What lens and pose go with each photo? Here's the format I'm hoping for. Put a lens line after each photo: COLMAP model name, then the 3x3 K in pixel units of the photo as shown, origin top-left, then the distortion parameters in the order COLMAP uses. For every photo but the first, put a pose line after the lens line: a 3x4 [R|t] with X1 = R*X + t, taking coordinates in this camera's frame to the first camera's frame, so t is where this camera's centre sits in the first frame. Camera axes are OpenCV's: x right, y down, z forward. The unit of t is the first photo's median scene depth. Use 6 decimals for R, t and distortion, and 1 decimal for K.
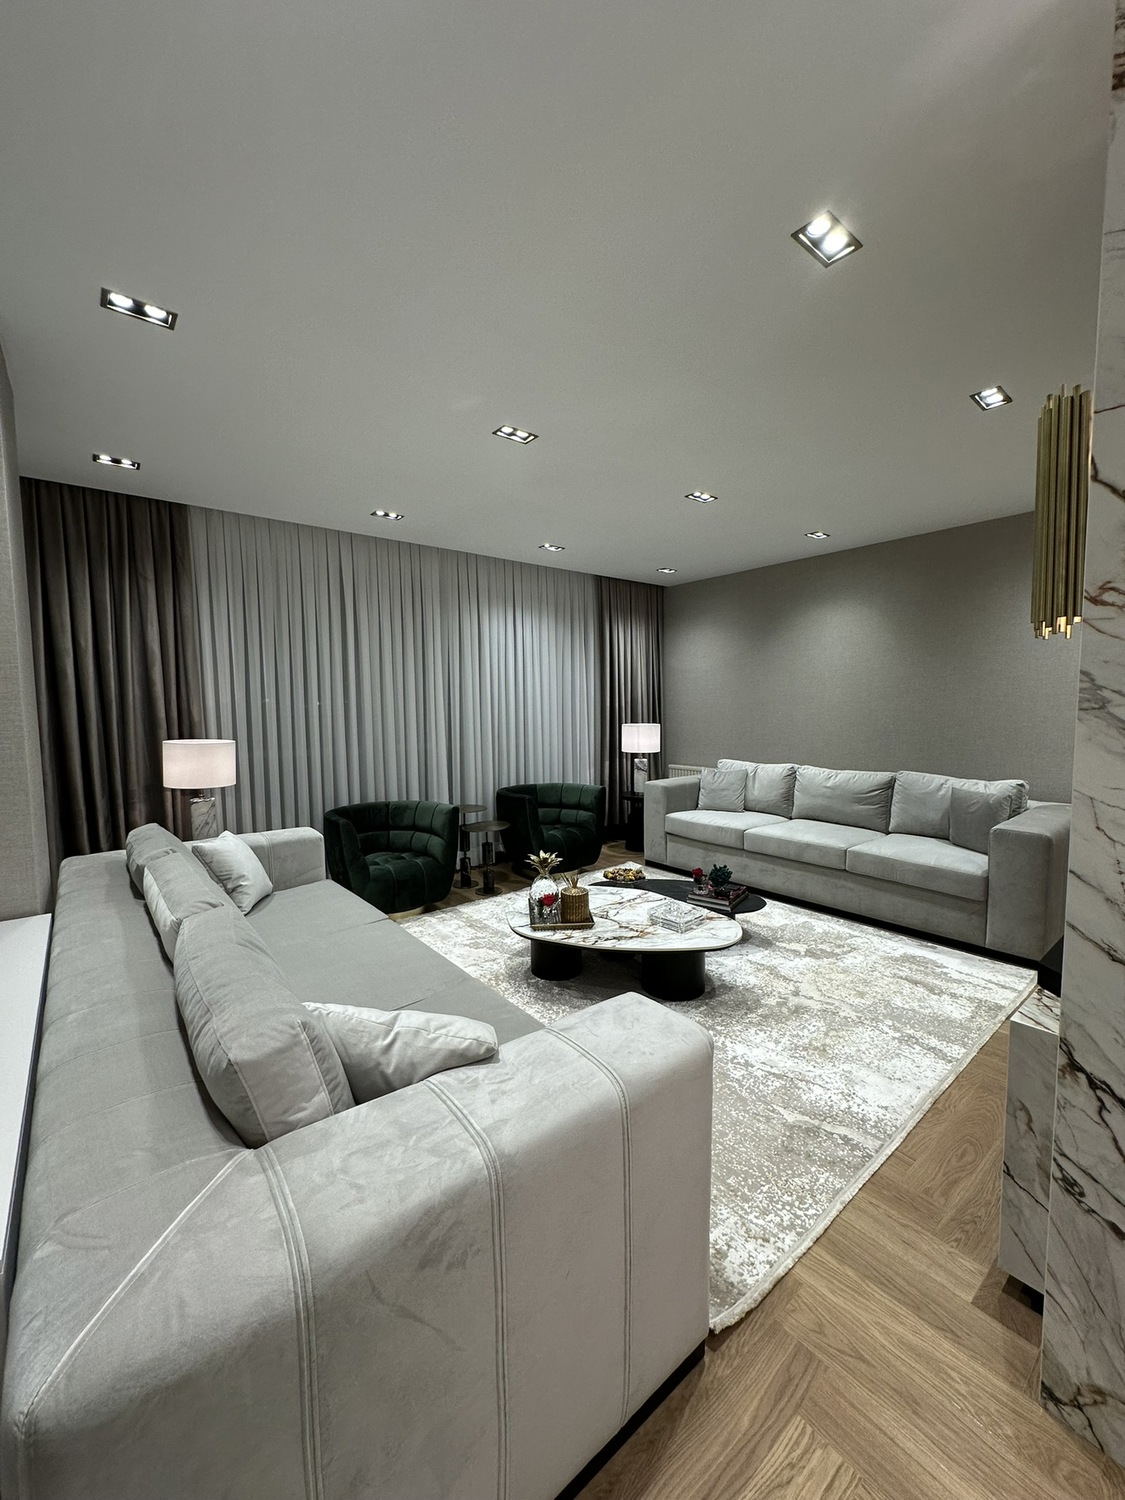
lens RADIAL K [[600.2, 0, 562.5], [0, 600.2, 750.0], [0, 0, 1]] dist [-0.000309, 0.000293]
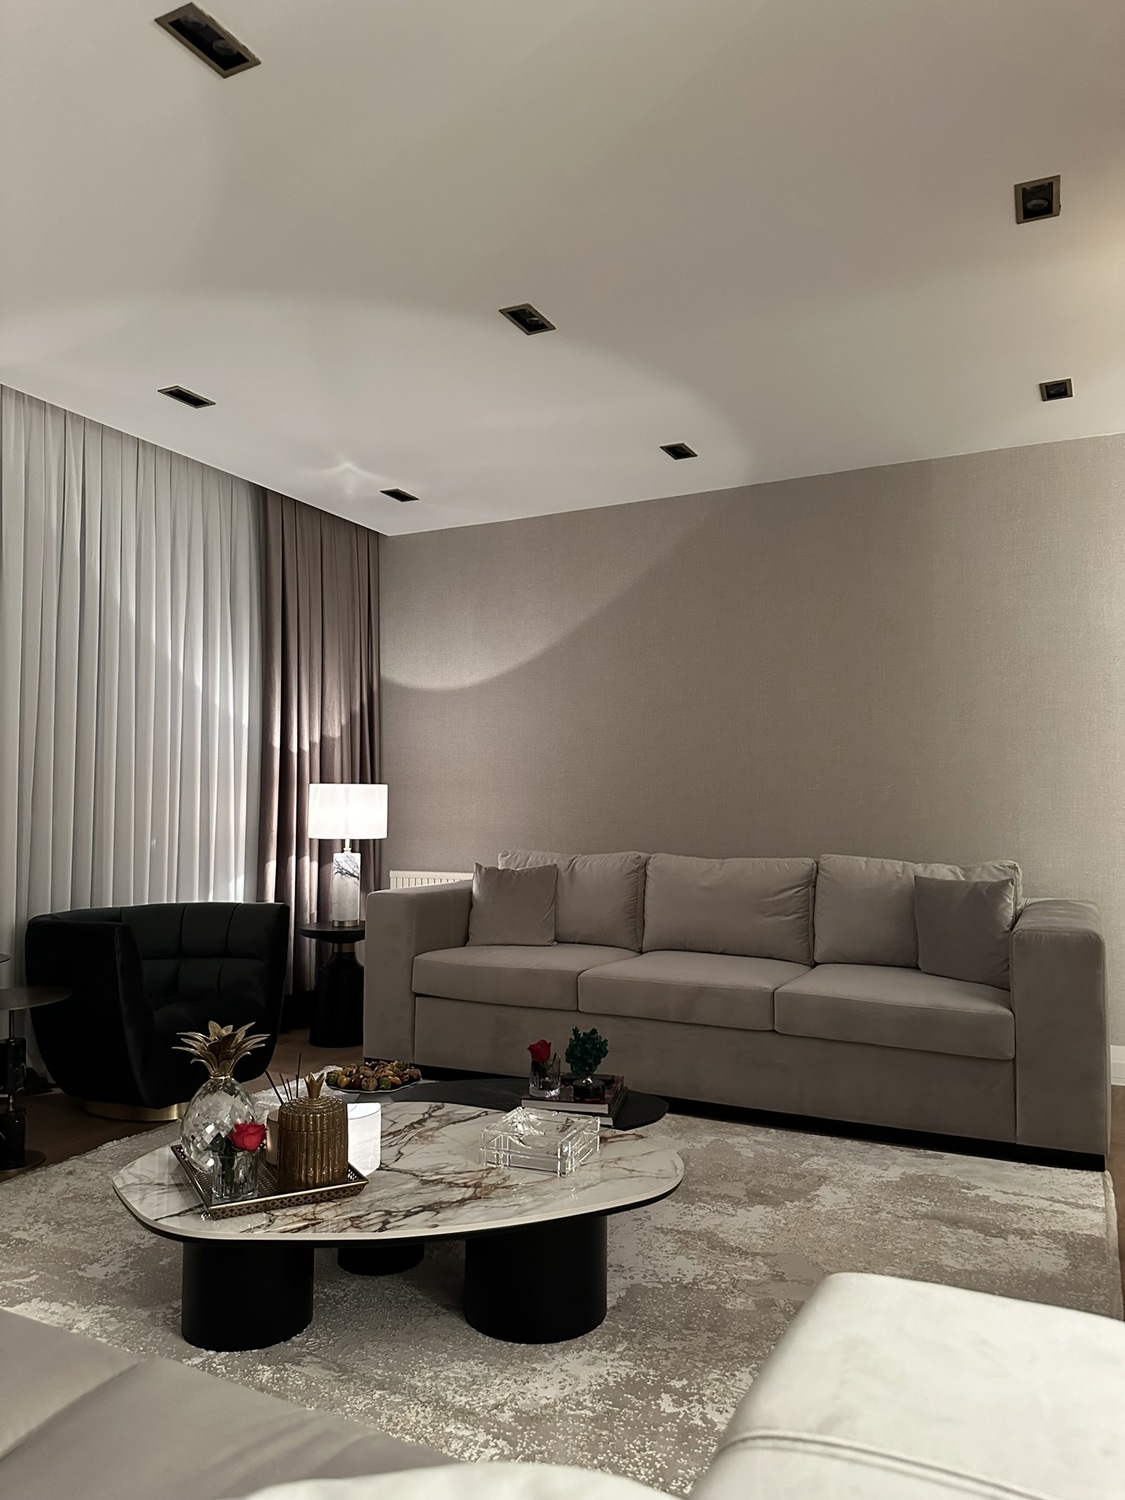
lens RADIAL K [[1076.4, 0, 547.2], [0, 1076.4, 745.7], [0, 0, 1]] dist [0.000543, -0.005301]
pose [[0.917406, 0.030325, 0.396796, -0.119038], [0.023521, 0.991217, -0.130135, 0.079360], [-0.397257, 0.128720, 0.908635, 0.206876]]
